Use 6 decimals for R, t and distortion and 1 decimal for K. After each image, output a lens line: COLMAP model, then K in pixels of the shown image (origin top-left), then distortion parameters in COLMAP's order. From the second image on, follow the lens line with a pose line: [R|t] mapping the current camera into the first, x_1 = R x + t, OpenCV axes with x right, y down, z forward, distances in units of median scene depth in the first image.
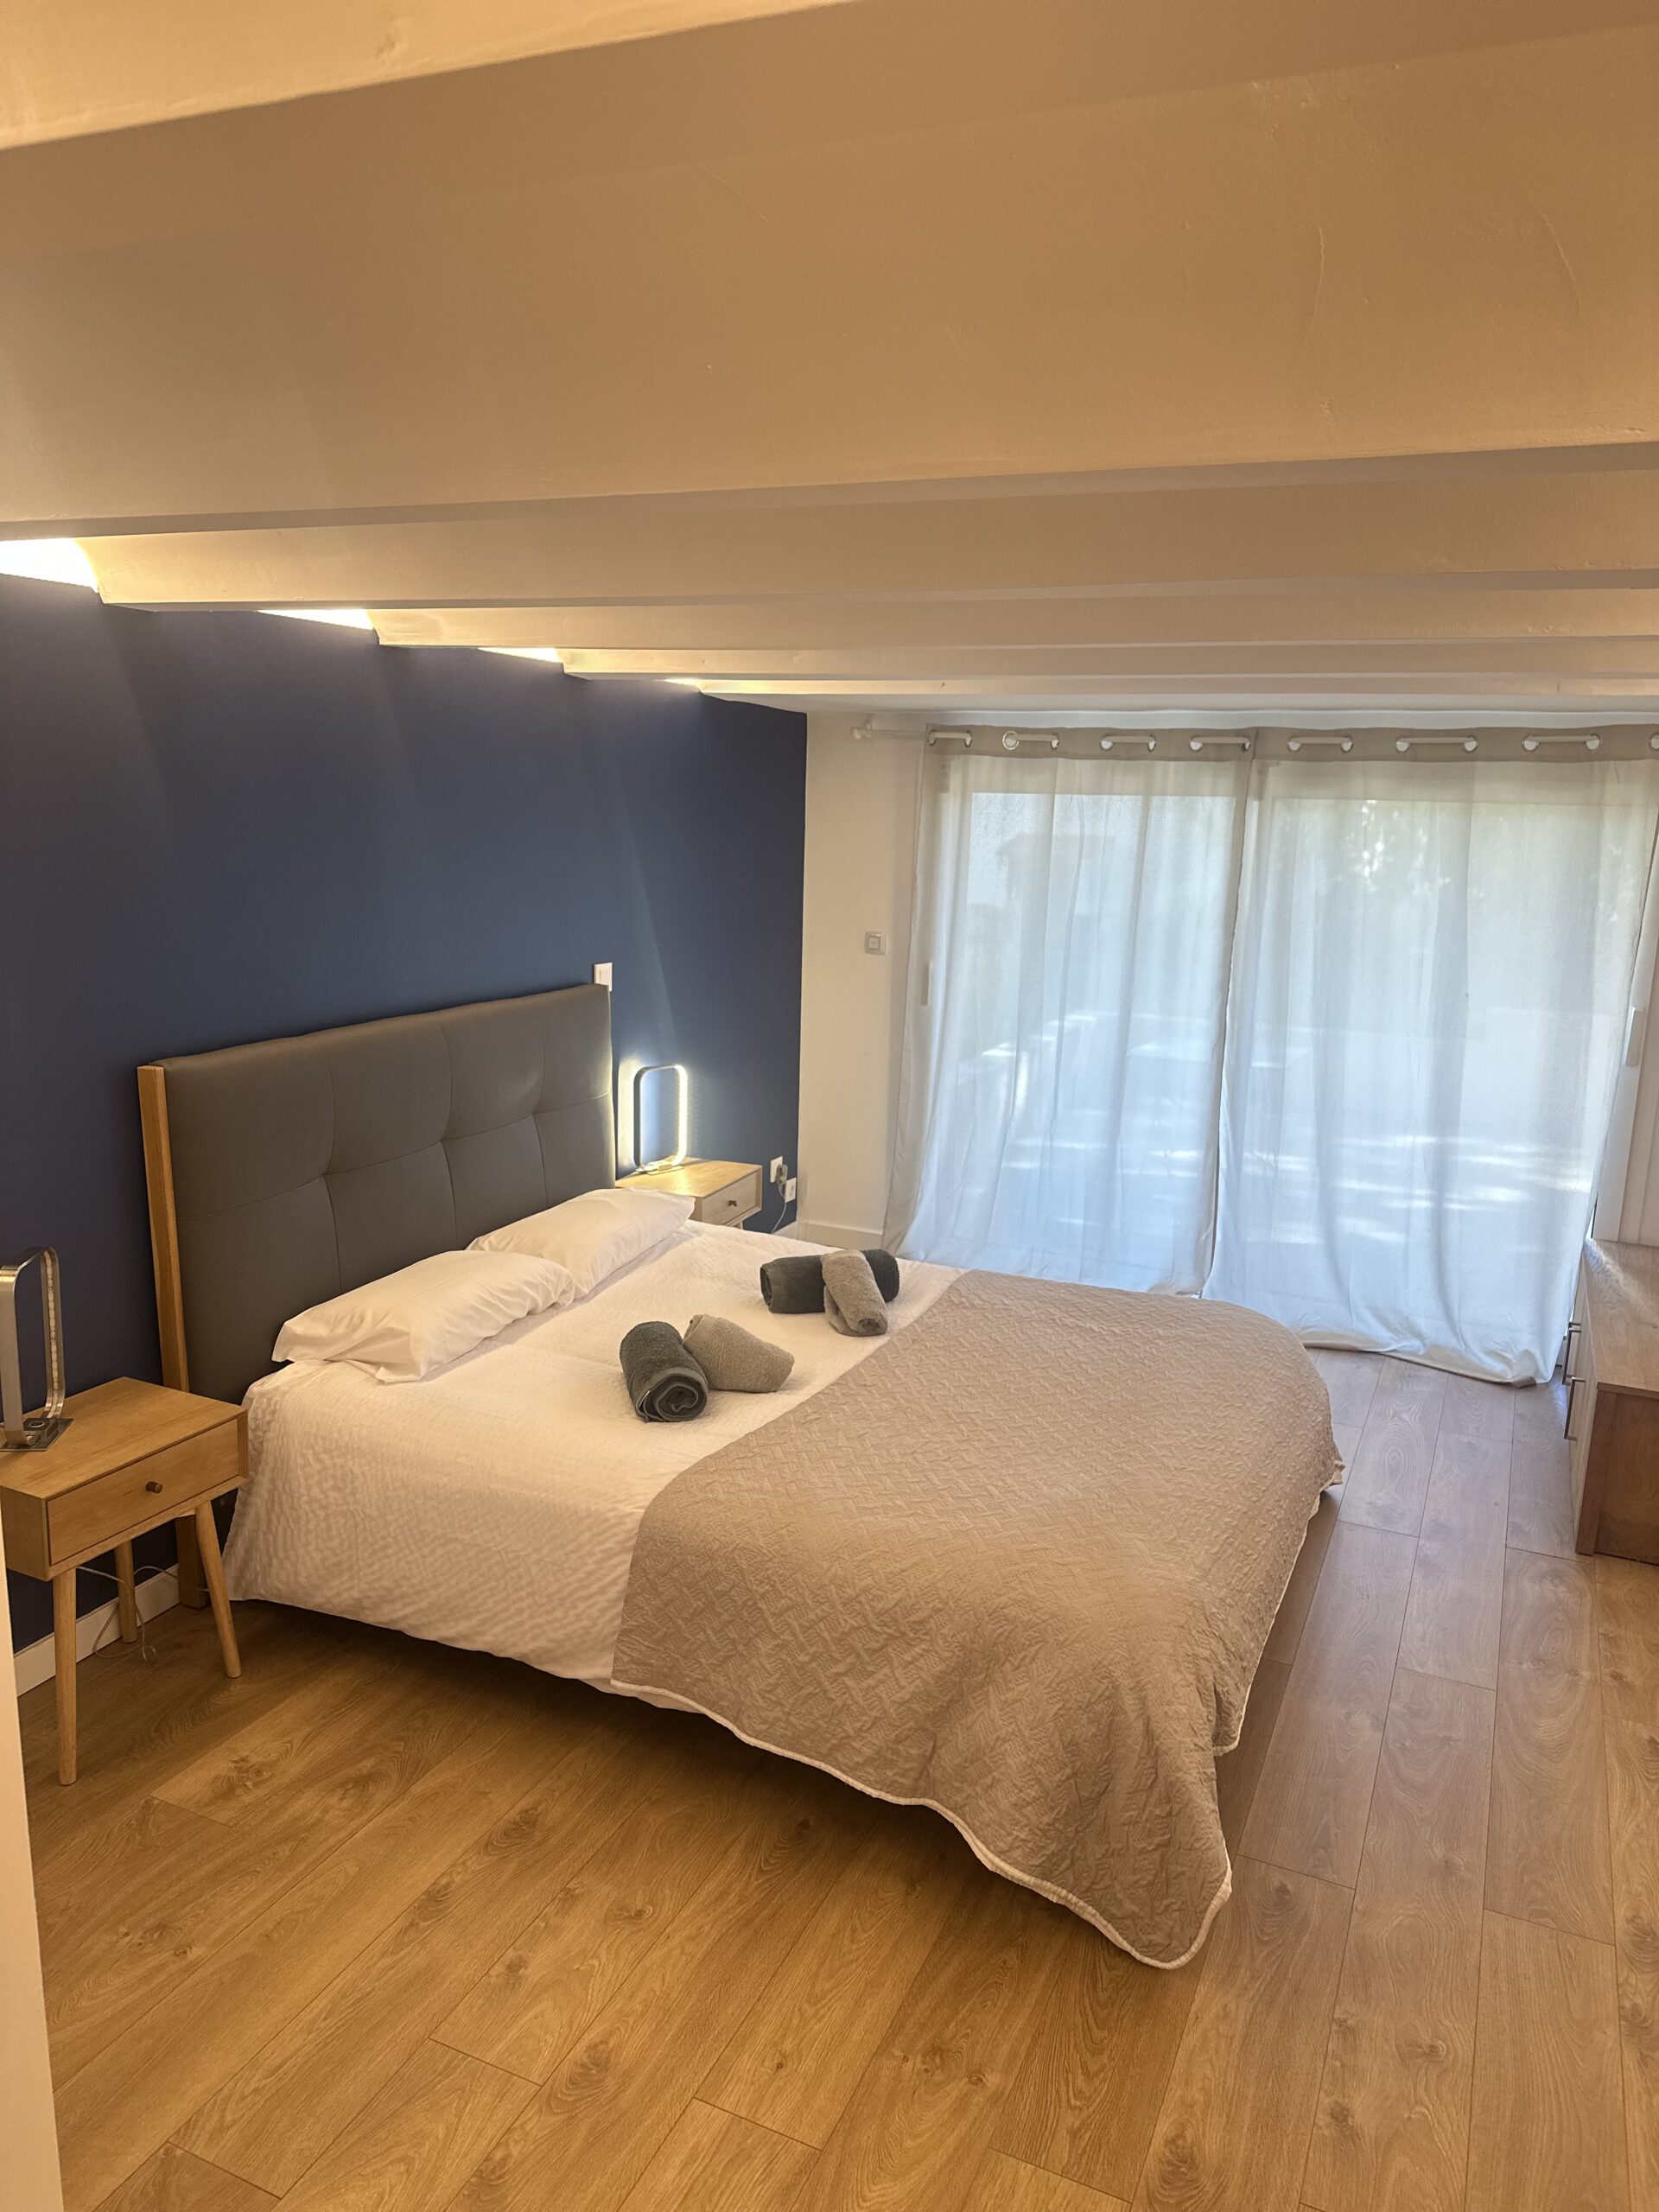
lens RADIAL K [[1548.9, 0, 829.5], [0, 1548.9, 1106.0], [0, 0, 1]] dist [0.071634, -0.105770]
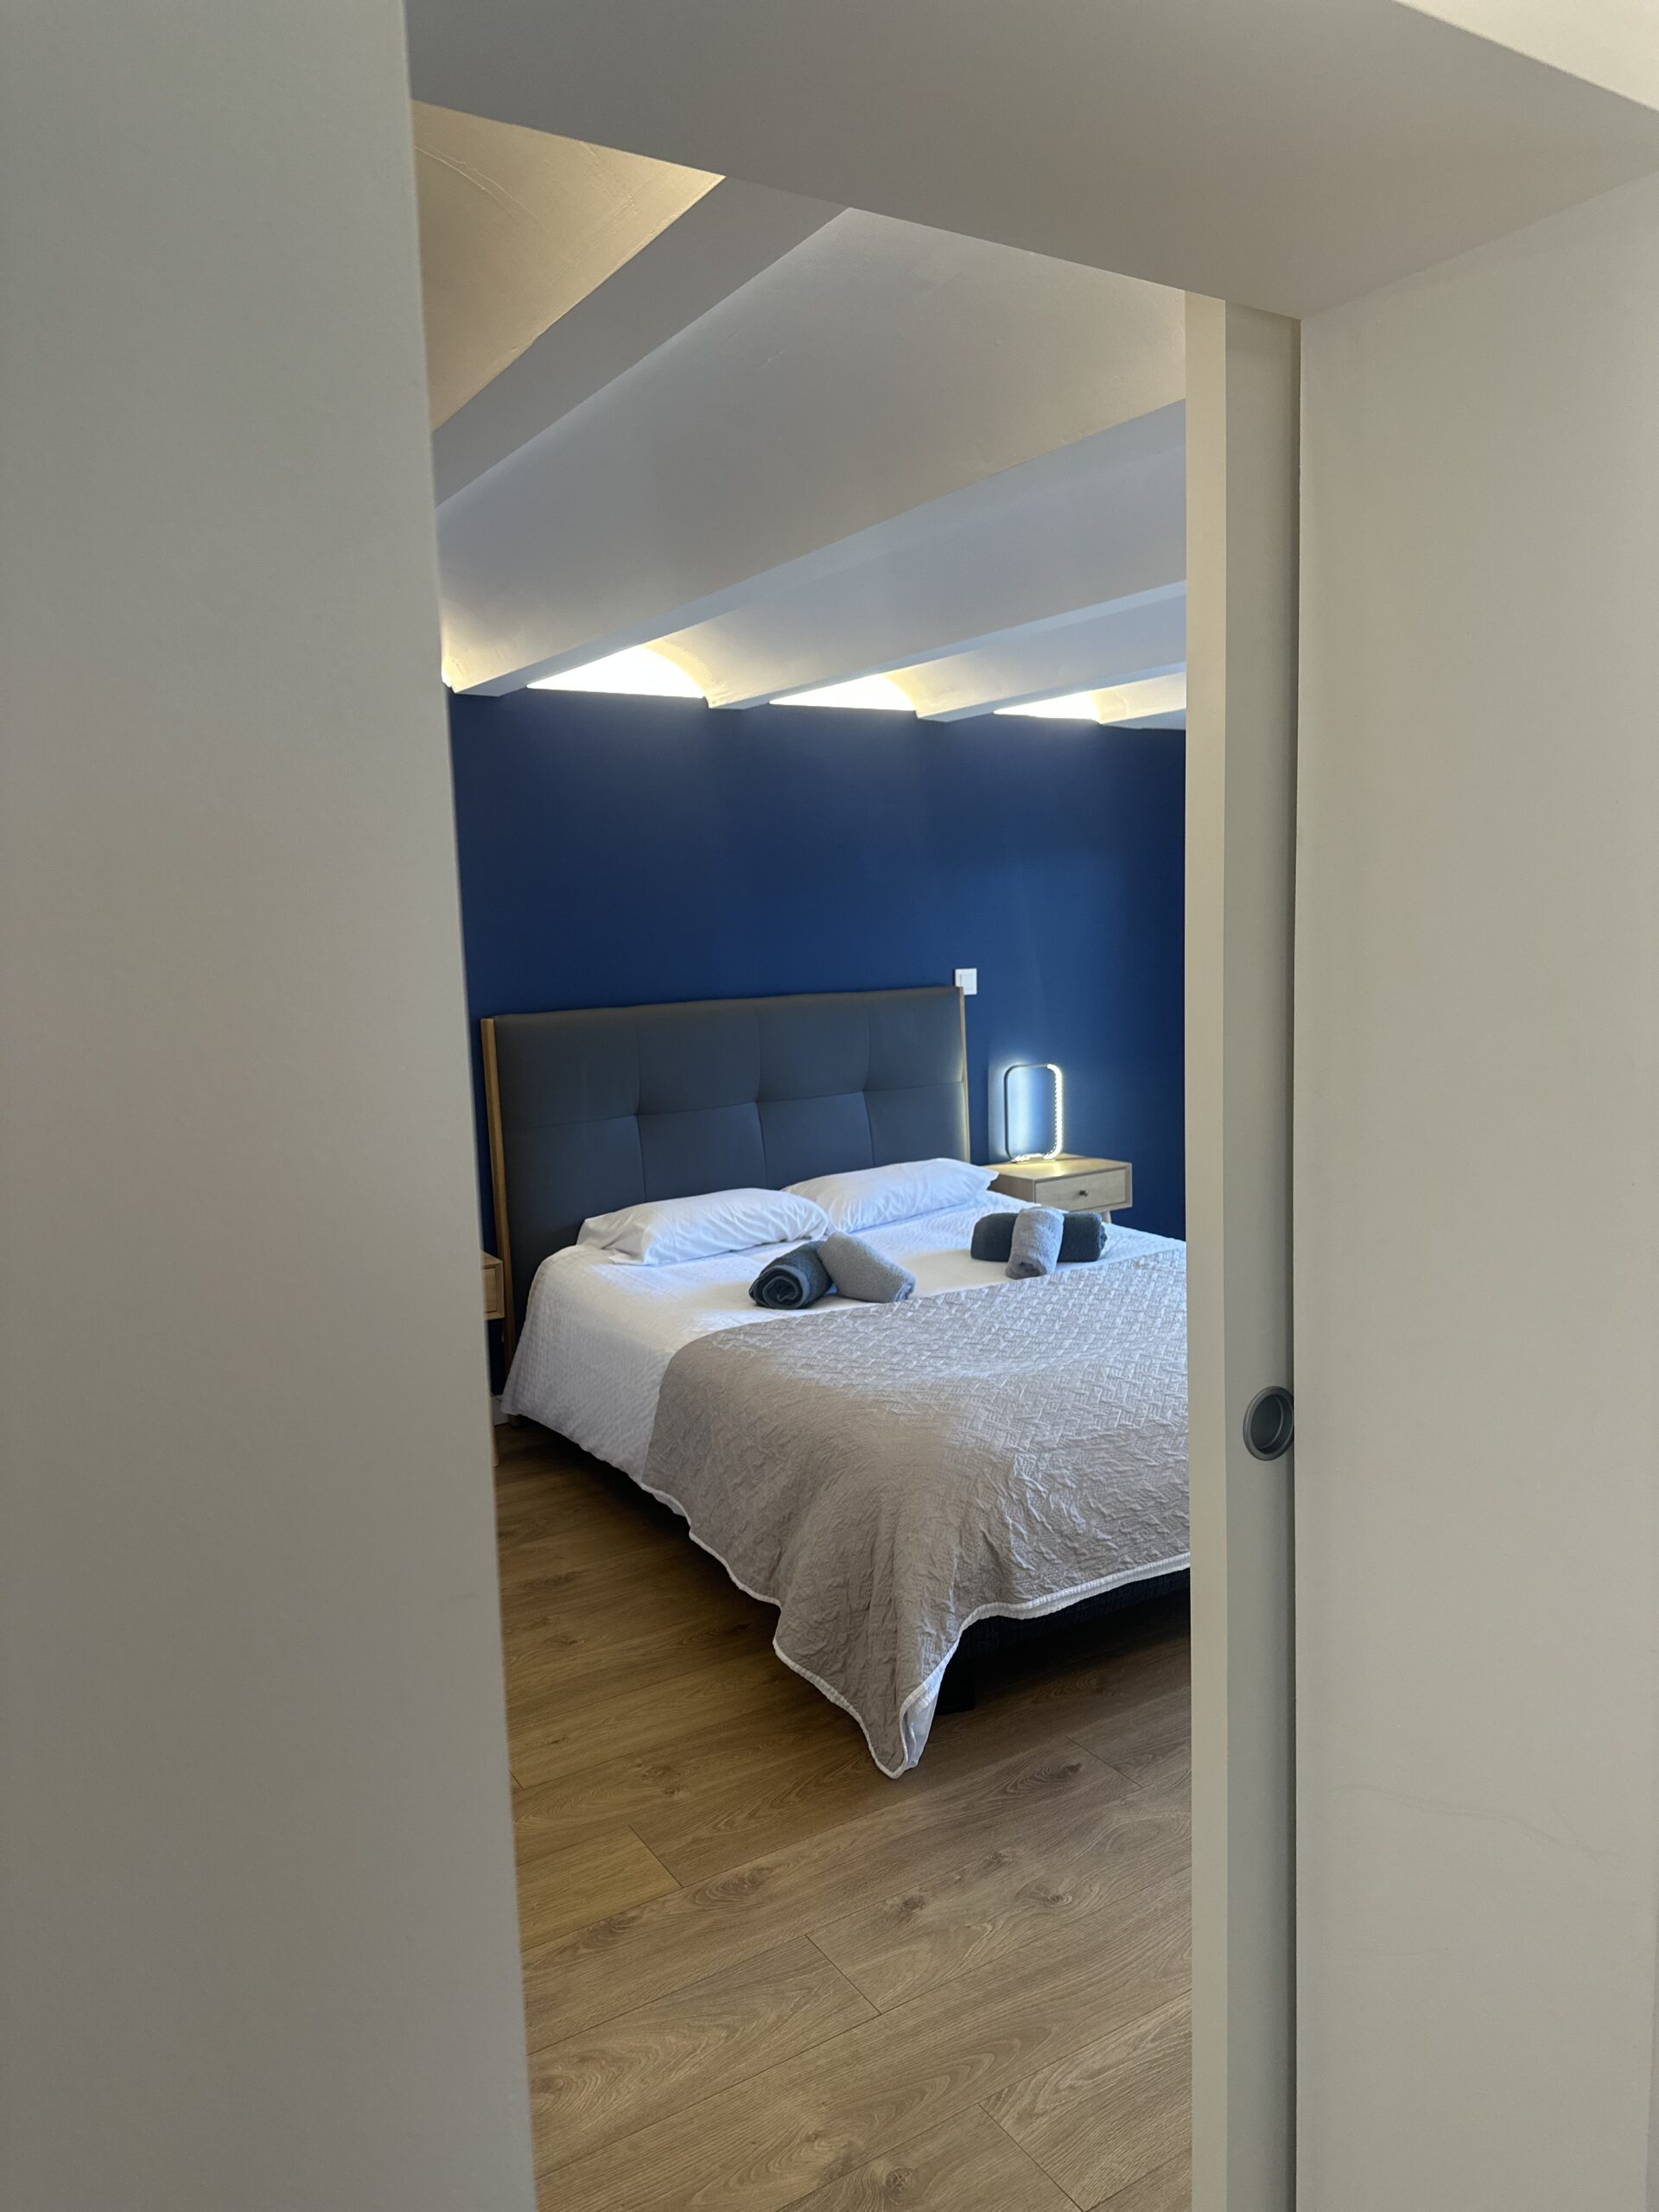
lens RADIAL K [[1555.9, 0, 818.7], [0, 1555.9, 1115.0], [0, 0, 1]] dist [0.047170, 0.001036]
pose [[0.816358, 0.013826, -0.577380, 0.603320], [-0.057803, 0.996650, -0.057863, 0.121766], [0.574646, 0.080611, 0.814423, 0.038513]]
